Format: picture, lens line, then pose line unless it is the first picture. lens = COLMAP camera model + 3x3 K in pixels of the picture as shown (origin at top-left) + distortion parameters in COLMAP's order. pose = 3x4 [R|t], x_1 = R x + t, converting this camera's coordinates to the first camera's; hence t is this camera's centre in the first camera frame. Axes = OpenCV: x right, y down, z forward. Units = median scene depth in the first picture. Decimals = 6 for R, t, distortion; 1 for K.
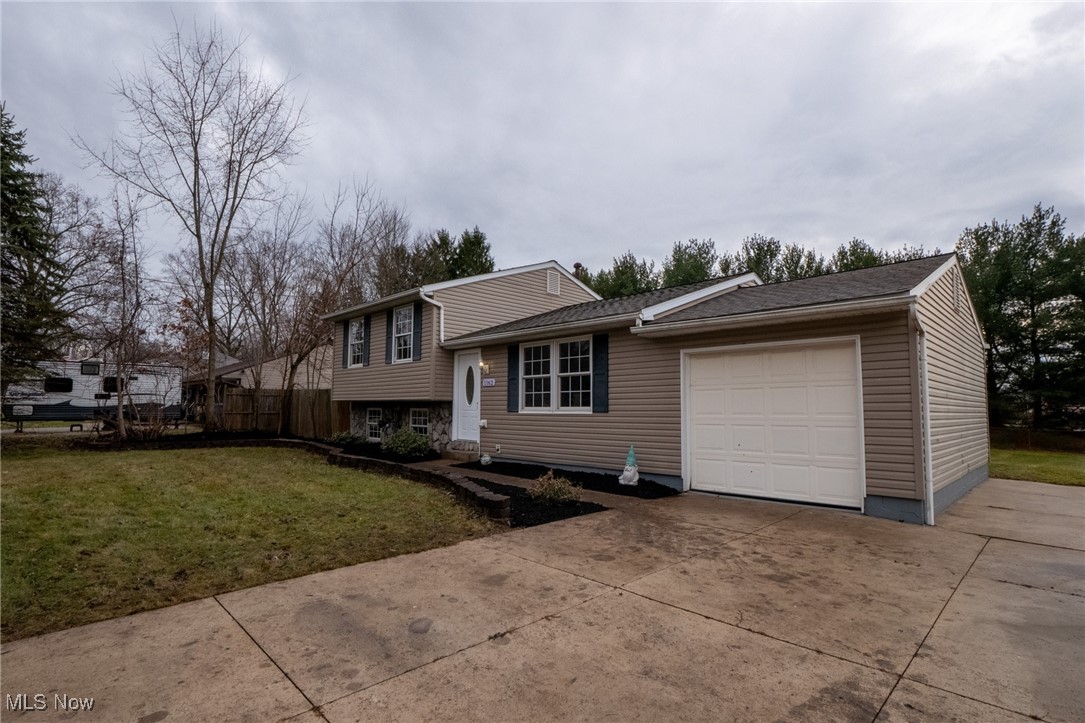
lens RADIAL K [[551.1, 0, 539.7], [0, 551.1, 360.4], [0, 0, 1]] dist [0.000428, -0.000575]
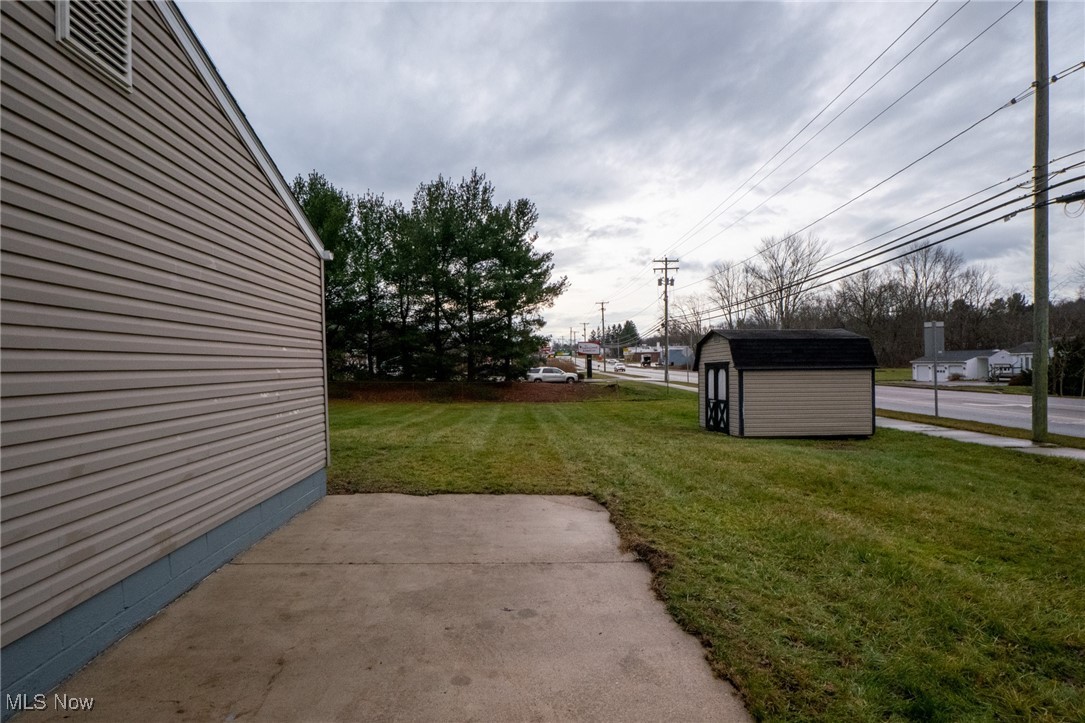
lens RADIAL K [[551.1, 0, 543.9], [0, 551.1, 360.7], [0, 0, 1]] dist [0.000428, -0.000575]
pose [[0.680443, -0.026063, 0.732337, 0.214925], [-0.024796, 0.997976, 0.058555, 0.017153], [-0.732381, -0.058002, 0.678420, 0.168587]]
